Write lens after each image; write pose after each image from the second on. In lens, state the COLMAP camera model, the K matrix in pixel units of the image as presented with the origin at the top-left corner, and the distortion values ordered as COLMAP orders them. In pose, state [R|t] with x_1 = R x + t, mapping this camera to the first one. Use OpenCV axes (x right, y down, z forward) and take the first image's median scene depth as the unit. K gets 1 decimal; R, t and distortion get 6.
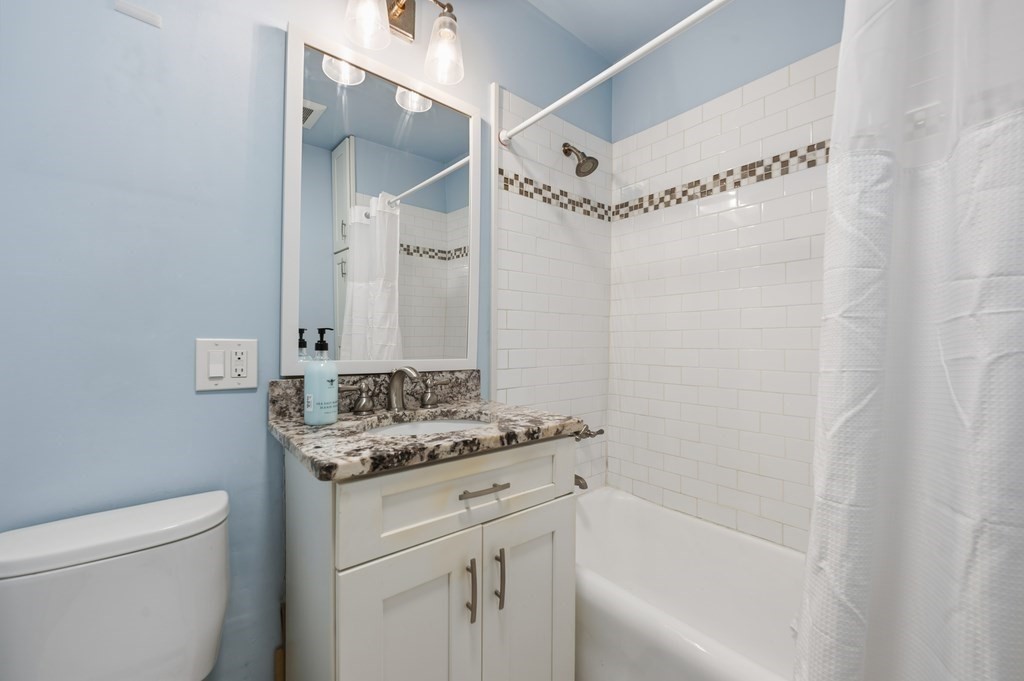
lens RADIAL K [[407.6, 0, 511.3], [0, 407.6, 344.8], [0, 0, 1]] dist [-0.003662, -0.000120]
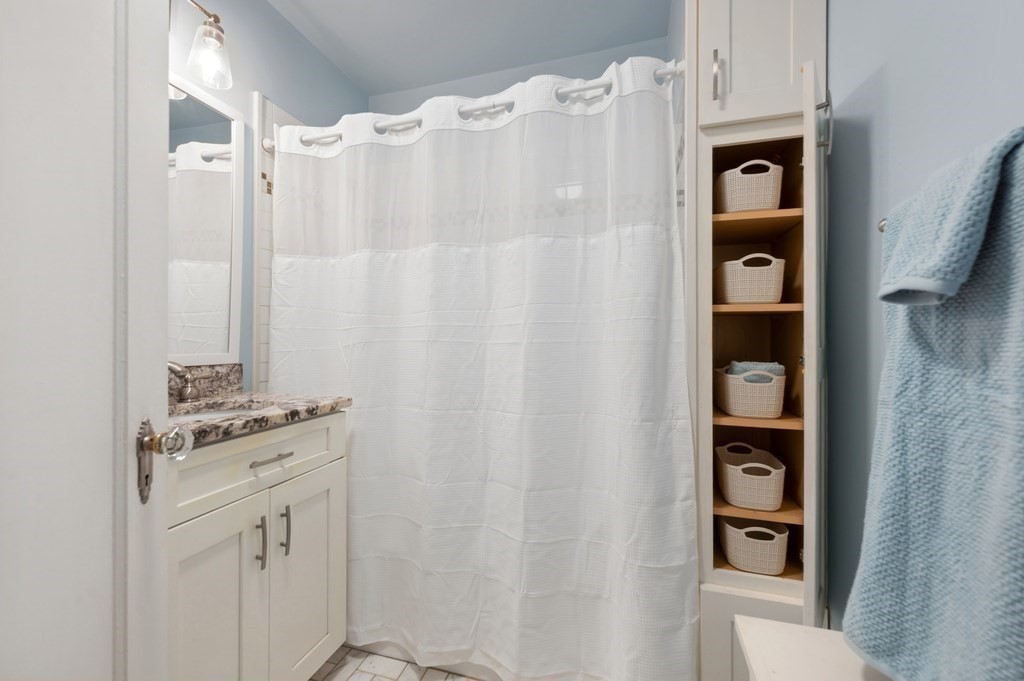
lens RADIAL K [[407.1, 0, 512.0], [0, 407.1, 340.5], [0, 0, 1]] dist [-0.003071, -0.000293]
pose [[0.823903, -0.005892, 0.566701, -0.143608], [0.004820, 0.999983, 0.003388, 0.003772], [-0.566711, -0.000060, 0.823917, -0.356391]]
